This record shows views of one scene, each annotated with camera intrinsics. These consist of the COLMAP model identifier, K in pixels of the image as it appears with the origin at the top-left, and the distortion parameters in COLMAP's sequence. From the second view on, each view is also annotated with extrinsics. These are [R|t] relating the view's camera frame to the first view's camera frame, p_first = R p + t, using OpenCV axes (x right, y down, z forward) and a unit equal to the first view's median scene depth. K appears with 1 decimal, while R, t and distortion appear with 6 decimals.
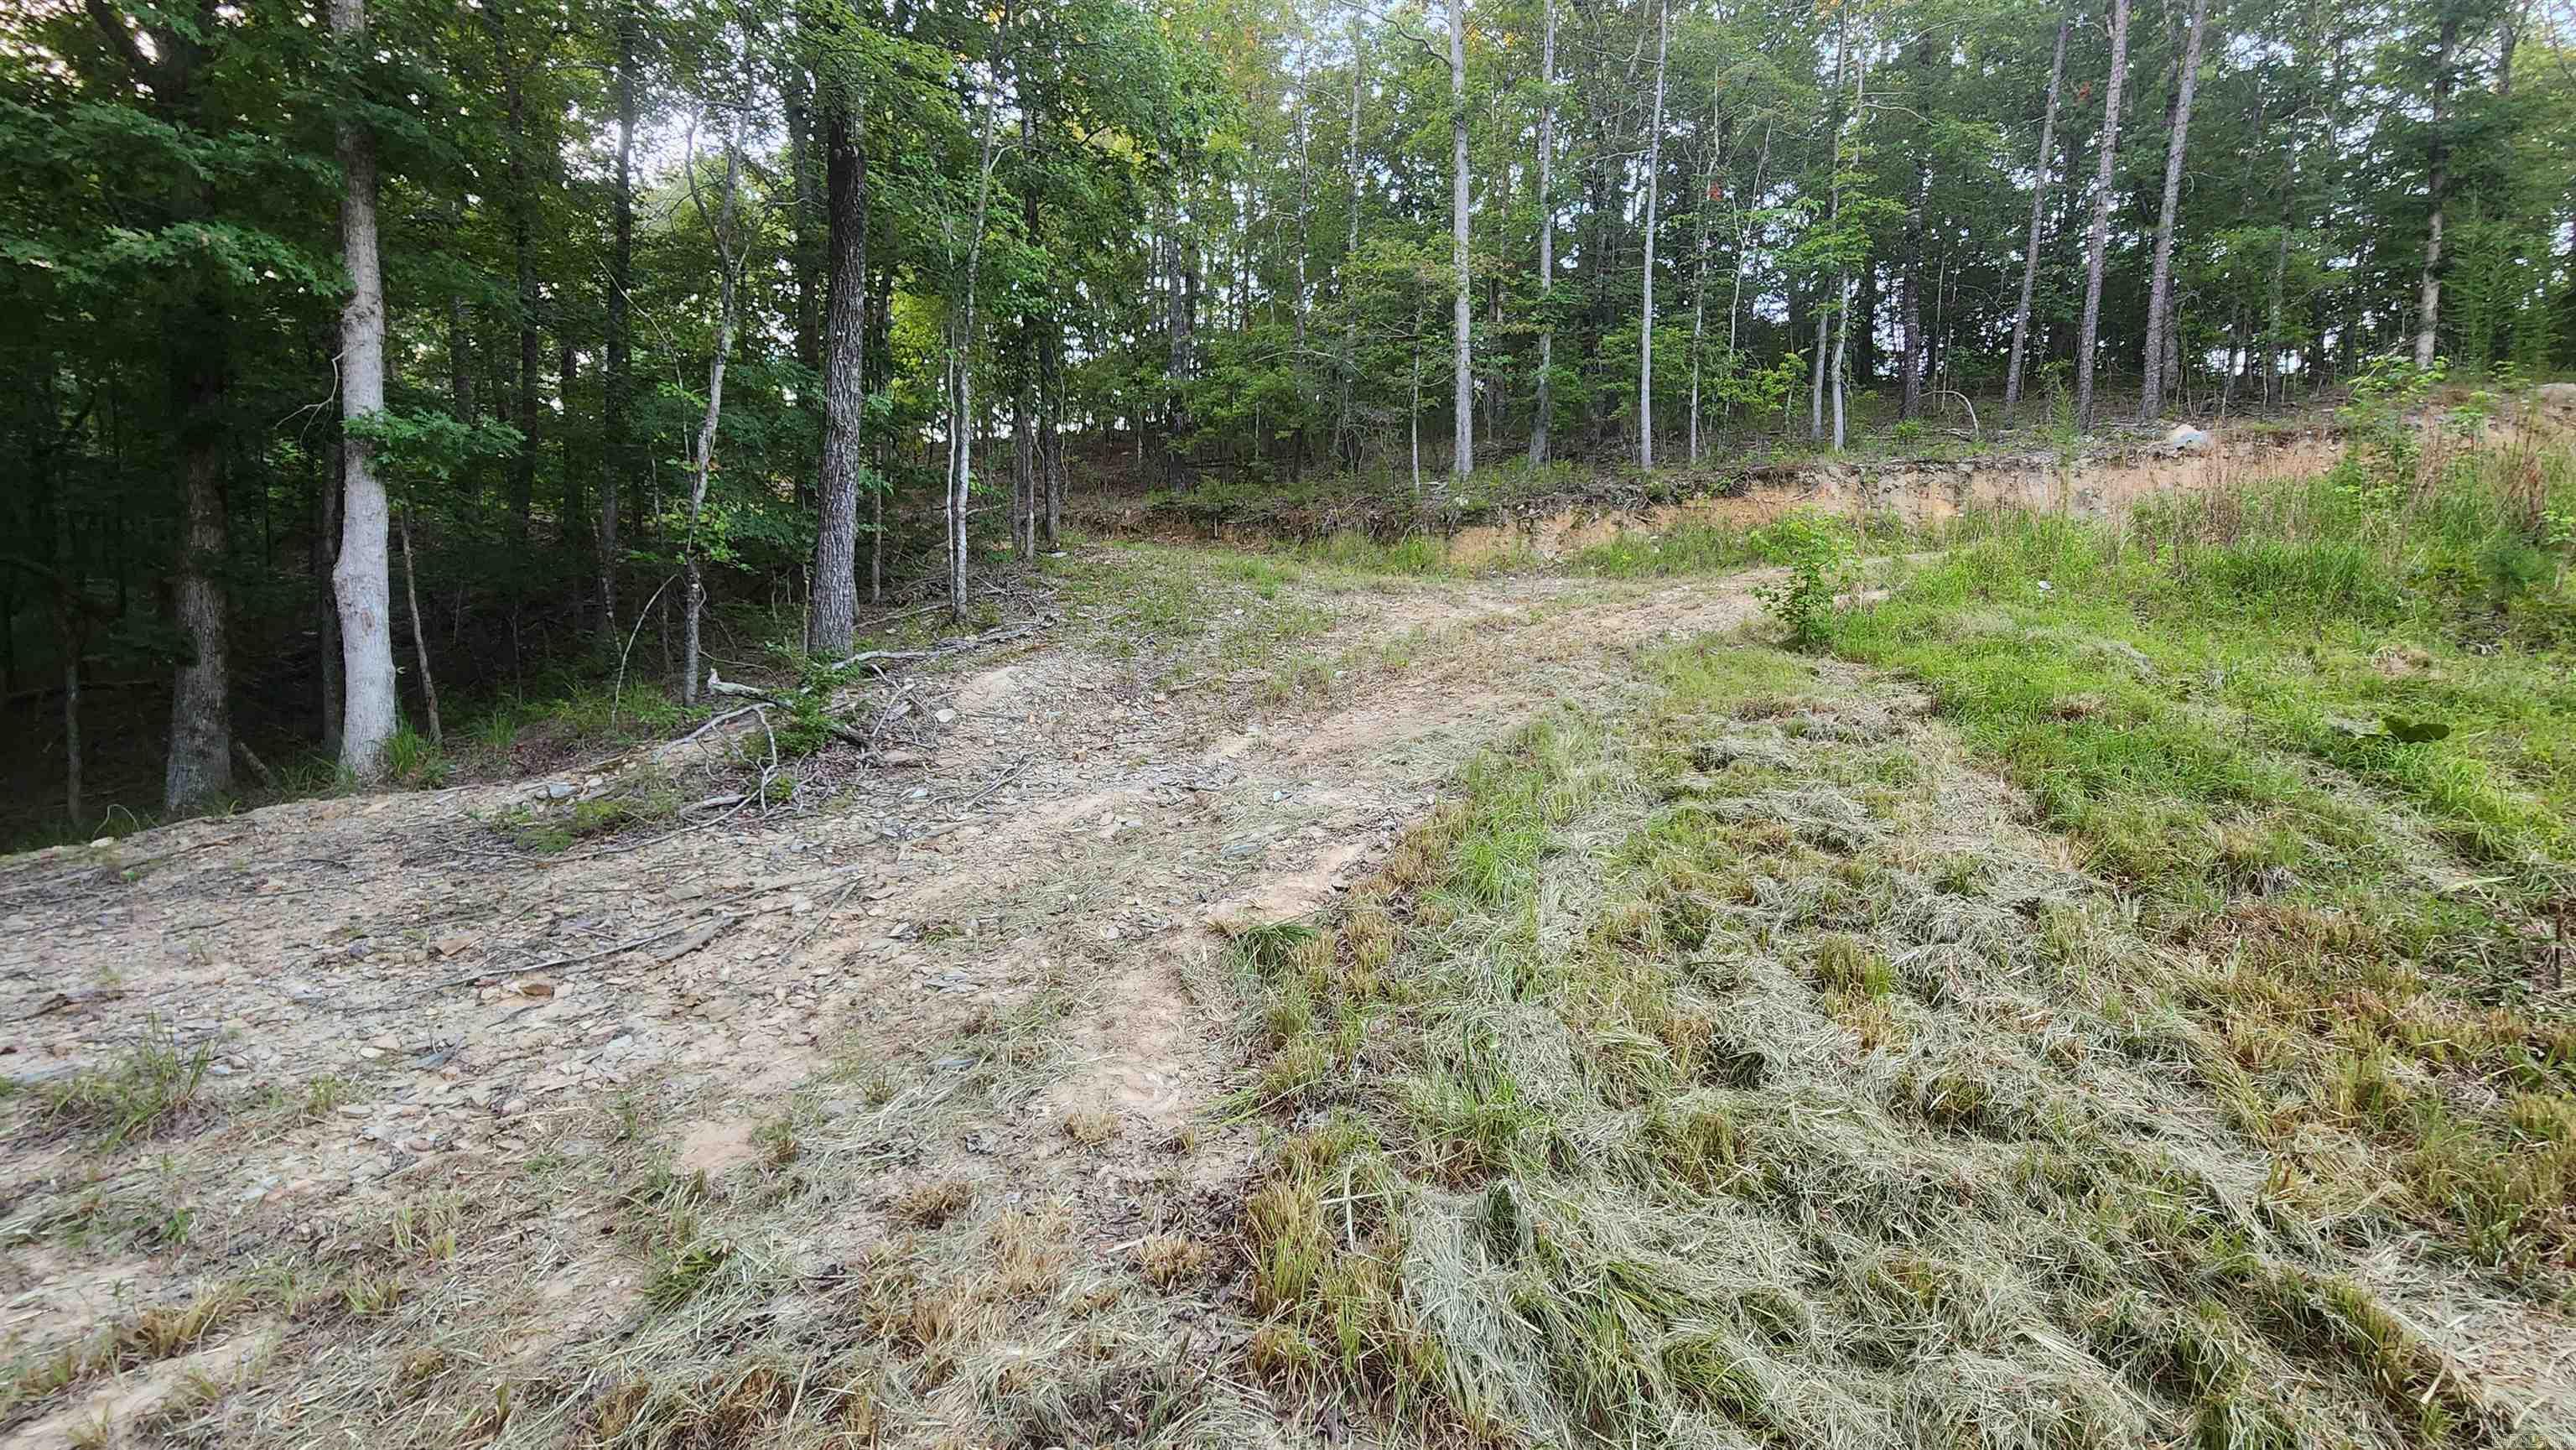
lens RADIAL K [[1057.6, 0, 1287.3], [0, 1057.6, 729.4], [0, 0, 1]] dist [-0.002850, 0.000261]
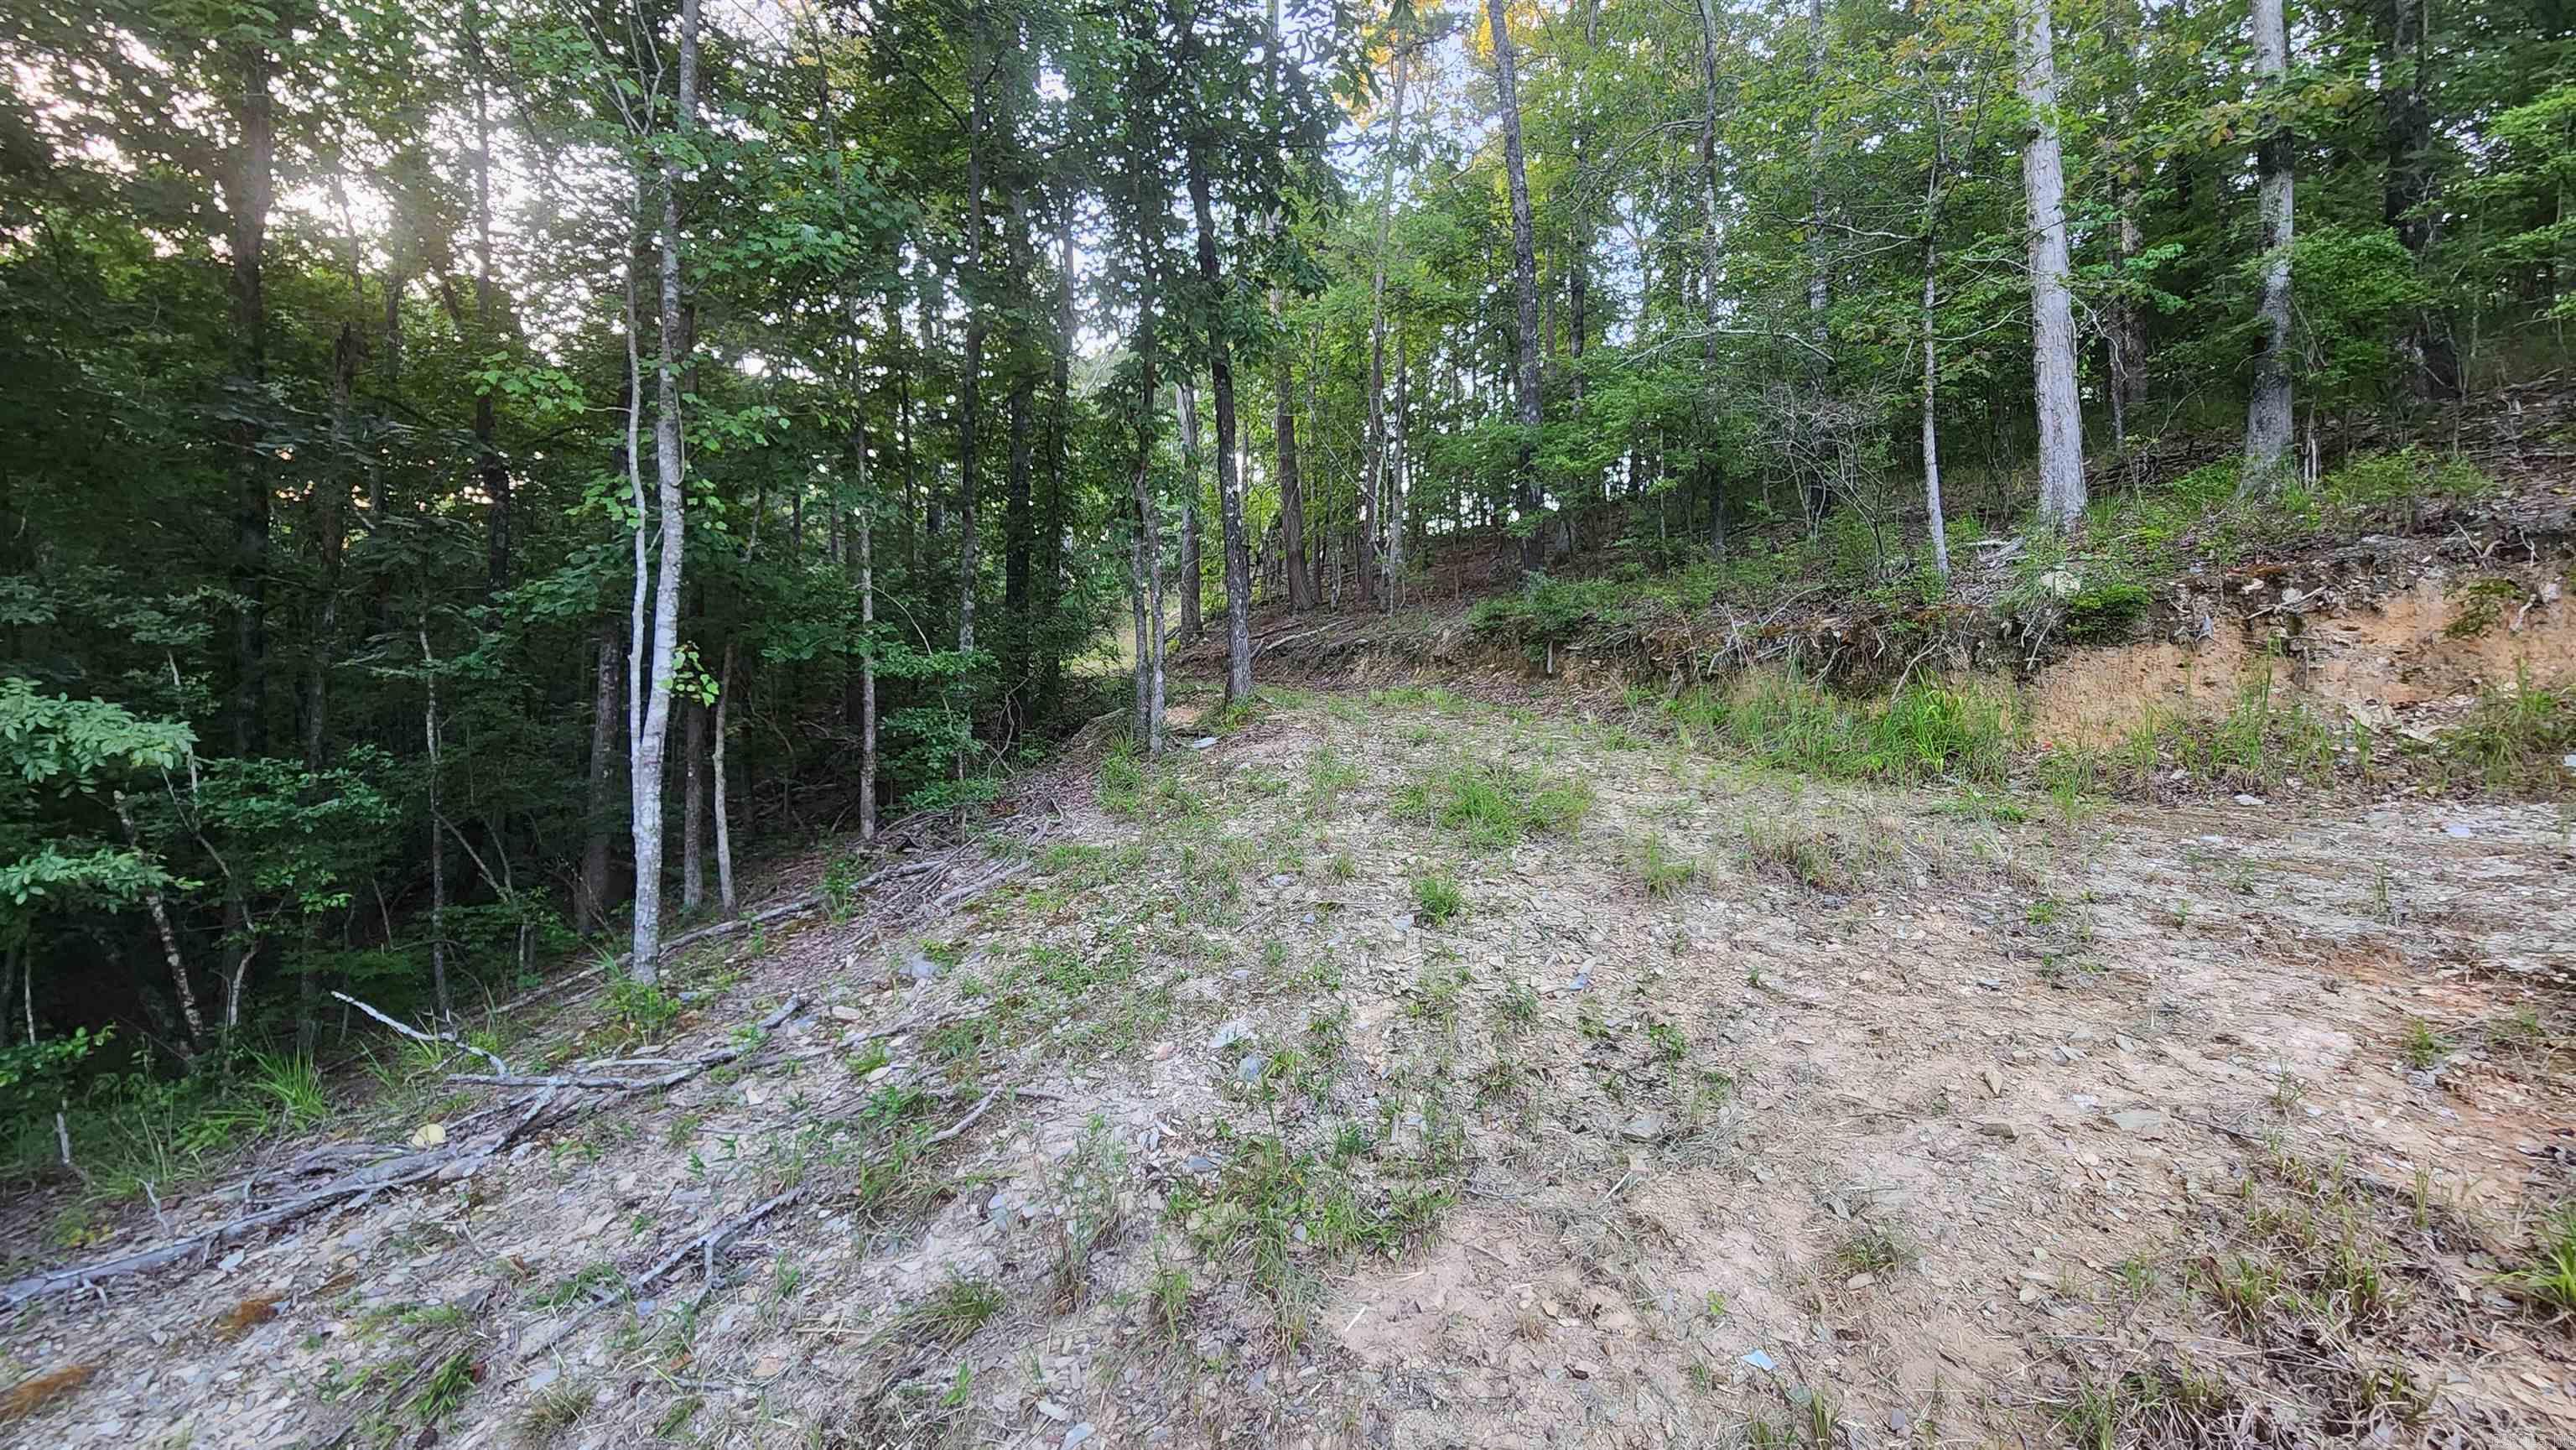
lens RADIAL K [[1057.6, 0, 1291.2], [0, 1057.6, 730.6], [0, 0, 1]] dist [-0.002850, 0.000261]
pose [[0.892666, -0.028148, -0.449839, 0.078182], [-0.008932, 0.996747, -0.080093, -0.119583], [0.450630, 0.075514, 0.889511, 0.488866]]
